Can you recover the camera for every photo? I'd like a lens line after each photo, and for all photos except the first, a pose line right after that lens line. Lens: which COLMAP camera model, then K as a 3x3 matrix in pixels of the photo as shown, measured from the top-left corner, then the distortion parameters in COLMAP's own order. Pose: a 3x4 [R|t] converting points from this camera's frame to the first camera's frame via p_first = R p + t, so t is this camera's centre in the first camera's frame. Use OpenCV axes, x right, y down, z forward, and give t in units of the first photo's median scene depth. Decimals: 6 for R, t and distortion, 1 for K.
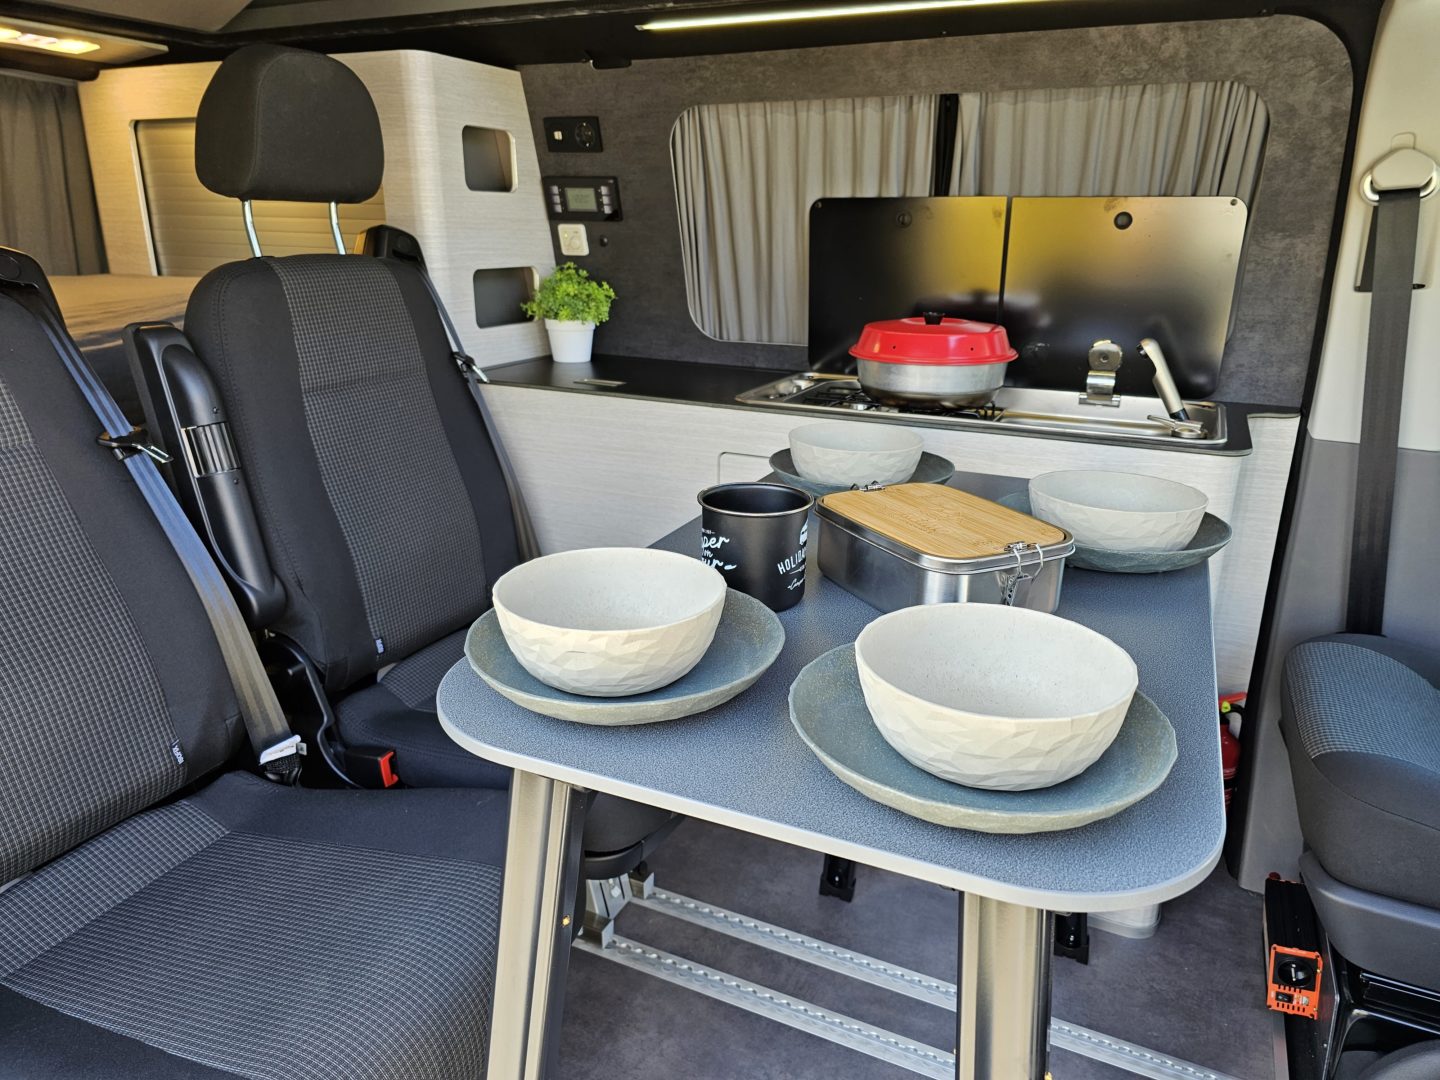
lens RADIAL K [[976.9, 0, 731.4], [0, 976.9, 527.4], [0, 0, 1]] dist [0.046809, -0.038834]
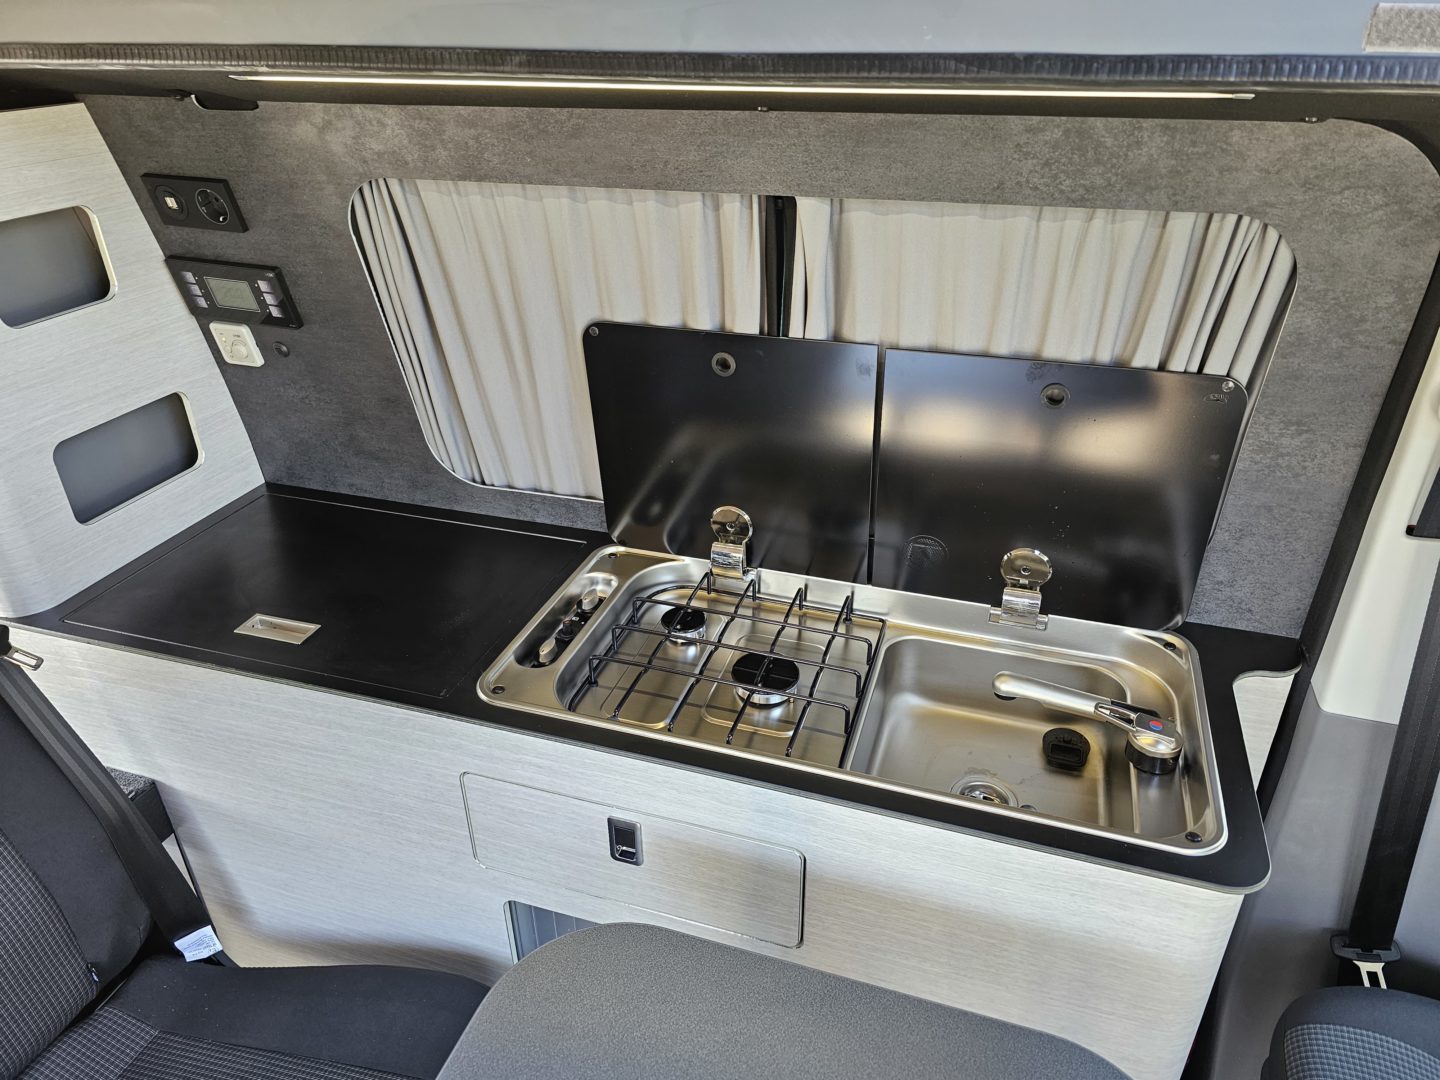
lens RADIAL K [[976.9, 0, 724.6], [0, 976.9, 512.0], [0, 0, 1]] dist [0.046809, -0.038834]
pose [[0.992424, -0.076221, 0.096362, 0.117283], [0.057181, 0.980725, 0.186838, -0.373275], [-0.108746, -0.179912, 0.977653, 0.389474]]
